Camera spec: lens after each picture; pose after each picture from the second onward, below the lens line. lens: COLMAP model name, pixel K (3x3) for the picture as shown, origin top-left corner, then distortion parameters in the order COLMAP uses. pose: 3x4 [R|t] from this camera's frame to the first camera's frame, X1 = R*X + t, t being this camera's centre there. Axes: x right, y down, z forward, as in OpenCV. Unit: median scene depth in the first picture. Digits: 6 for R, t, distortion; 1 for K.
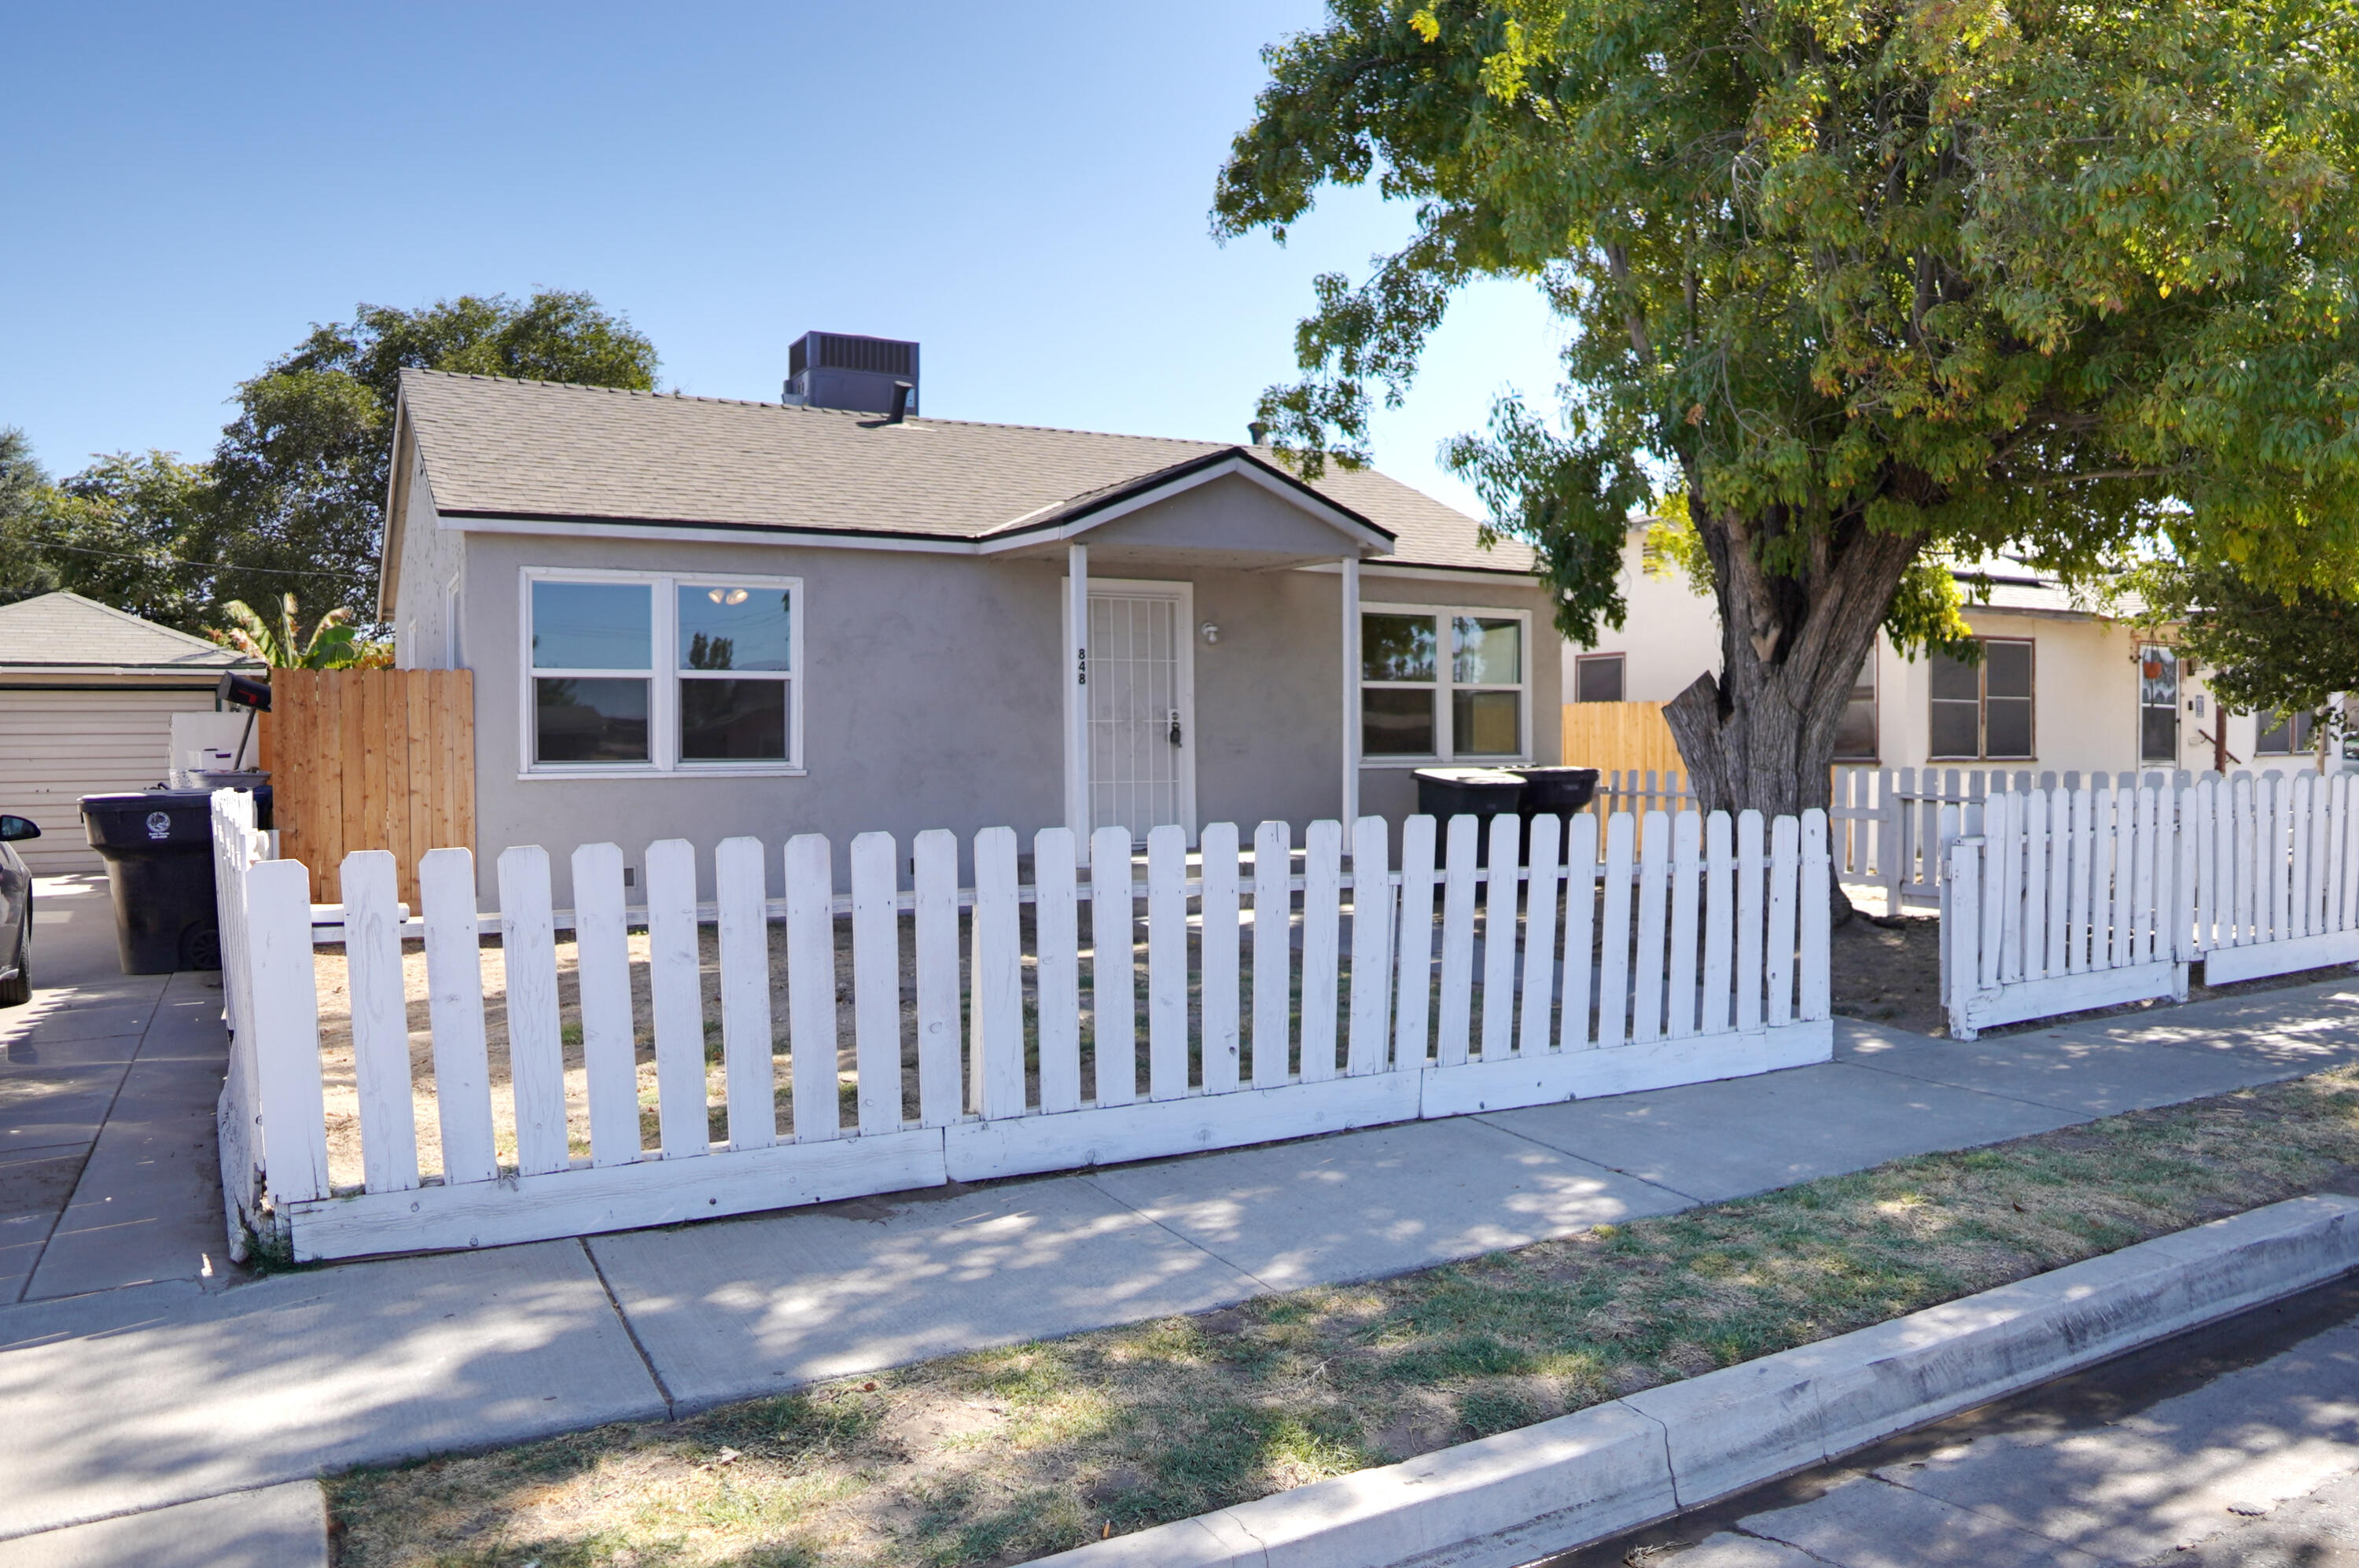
lens RADIAL K [[1676.9, 0, 1182.9], [0, 1676.9, 787.8], [0, 0, 1]] dist [-0.102352, 0.064583]
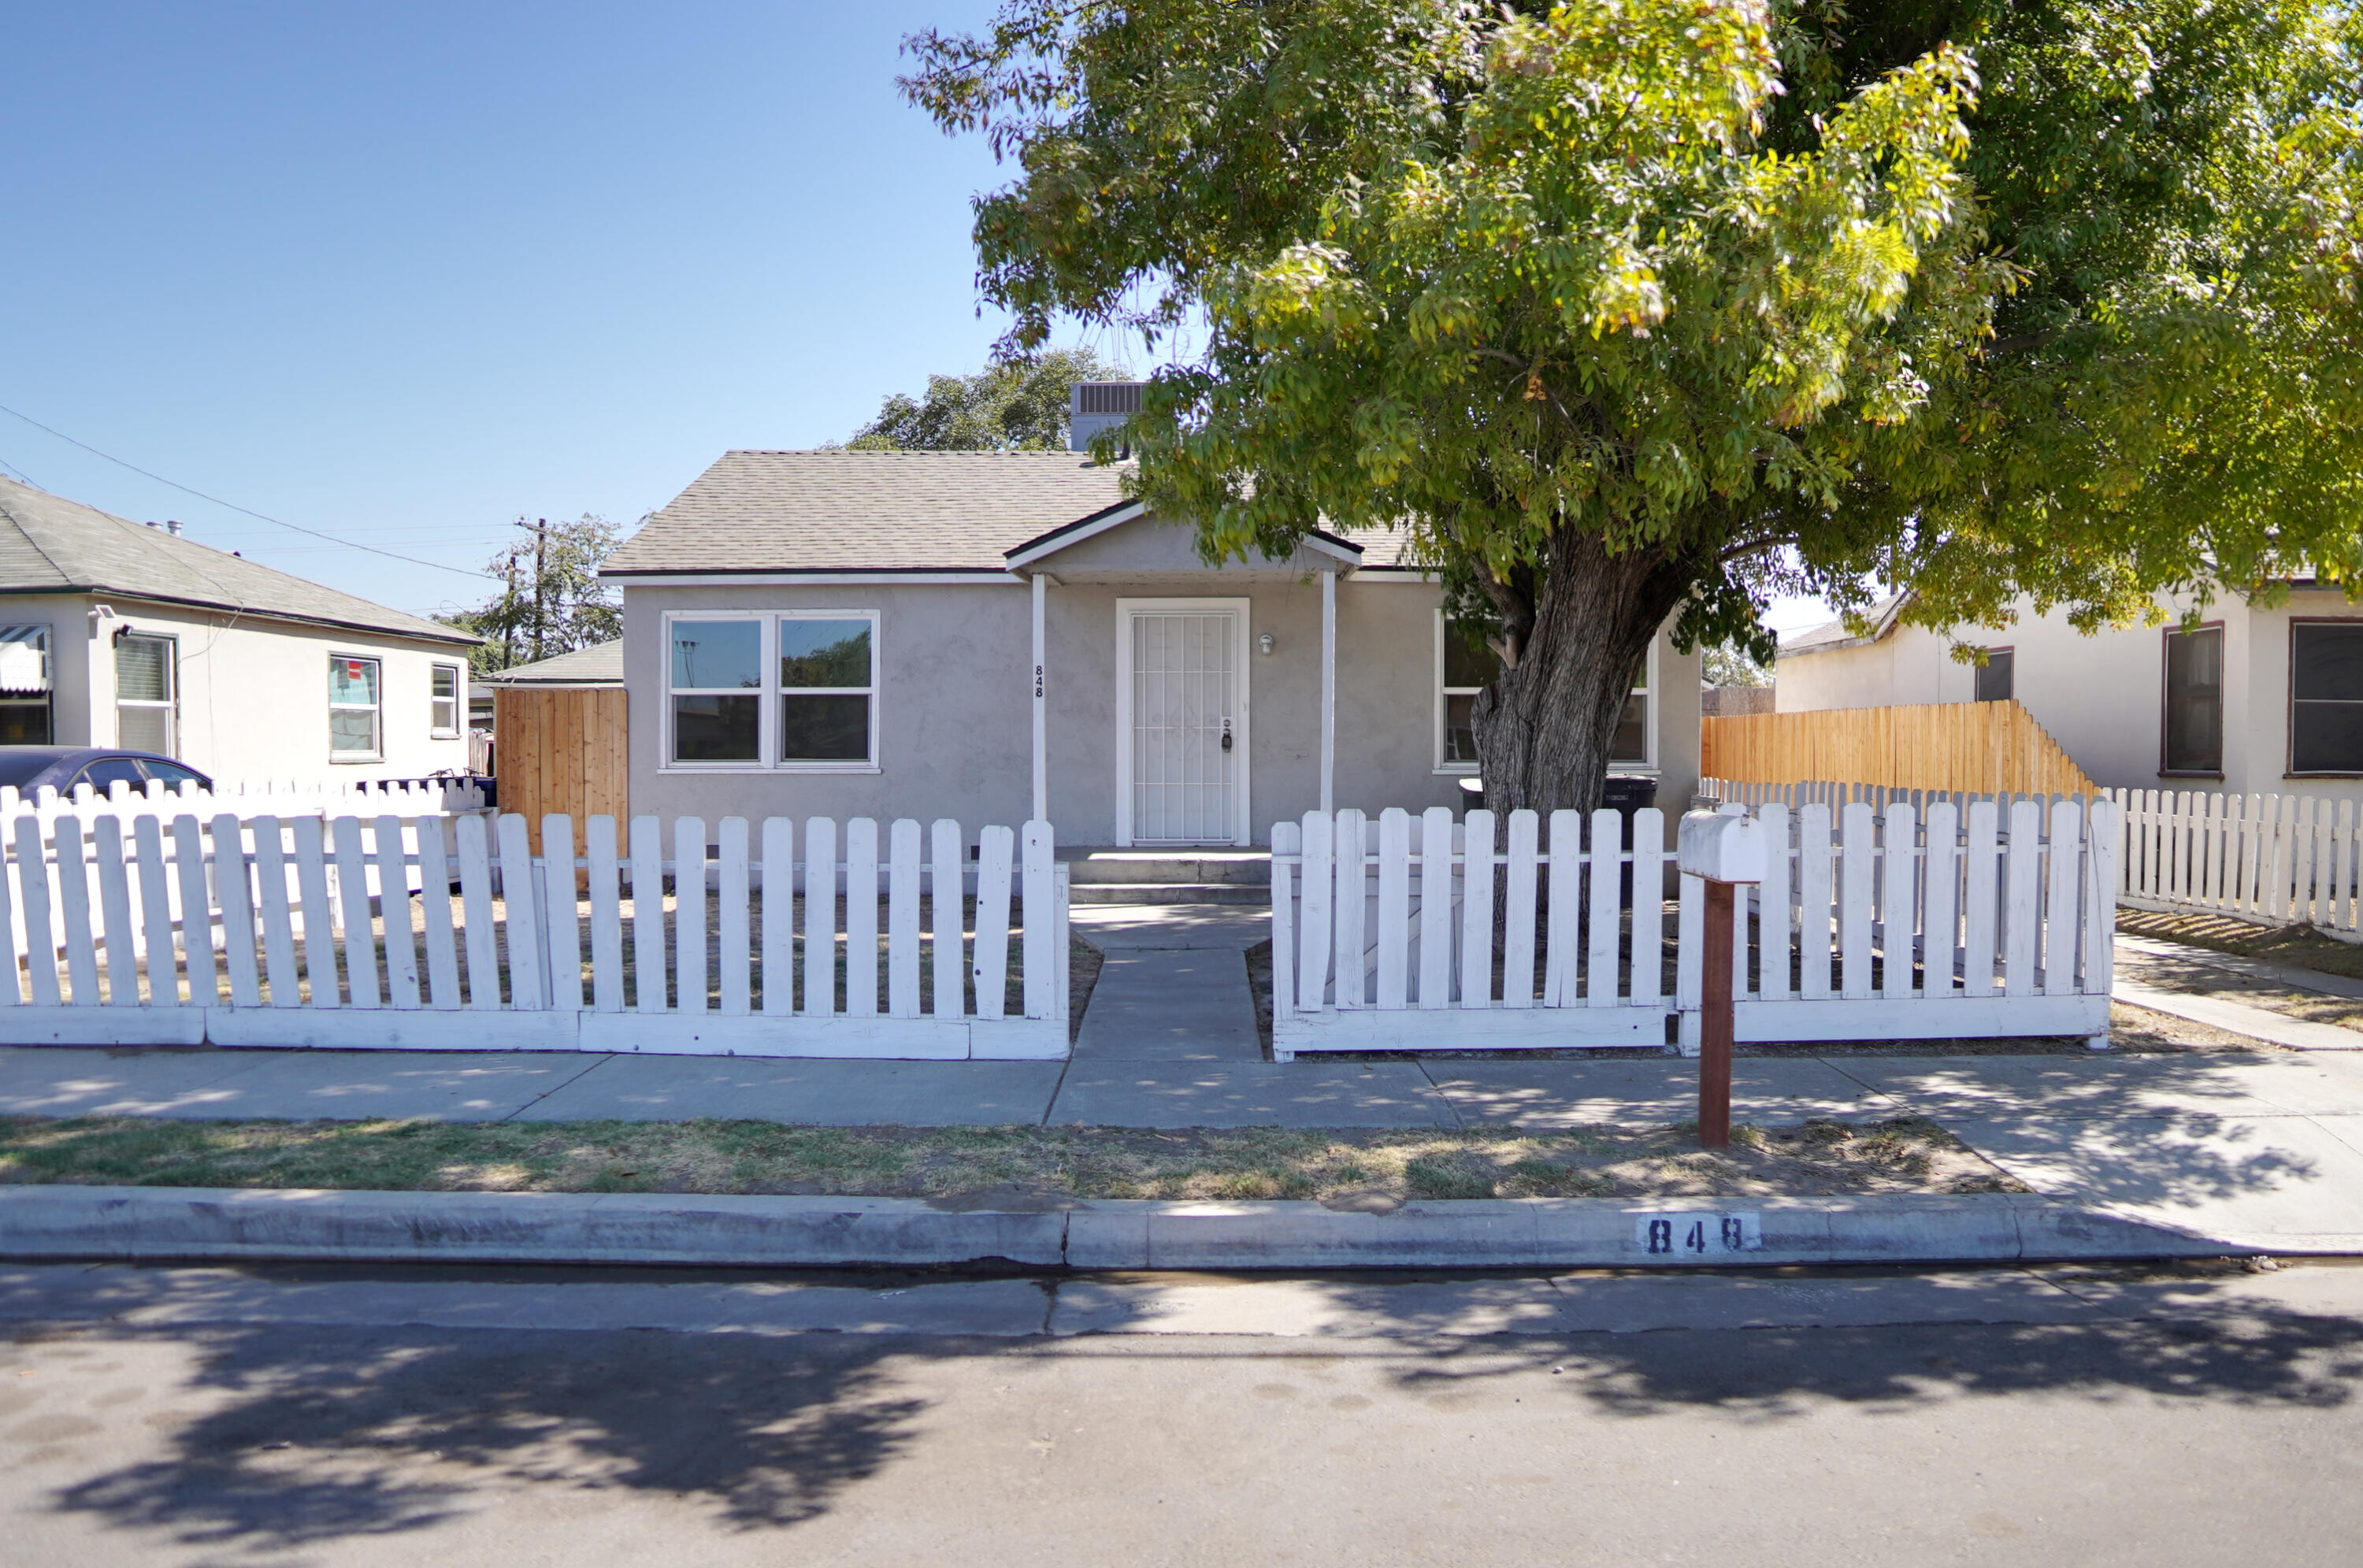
lens RADIAL K [[1679.6, 0, 1195.6], [0, 1679.6, 783.7], [0, 0, 1]] dist [-0.102352, 0.064583]
pose [[0.870407, 0.018022, -0.492003, 0.590851], [-0.017576, 0.999830, 0.005530, -0.011093], [0.492020, 0.003834, 0.870576, 0.062995]]
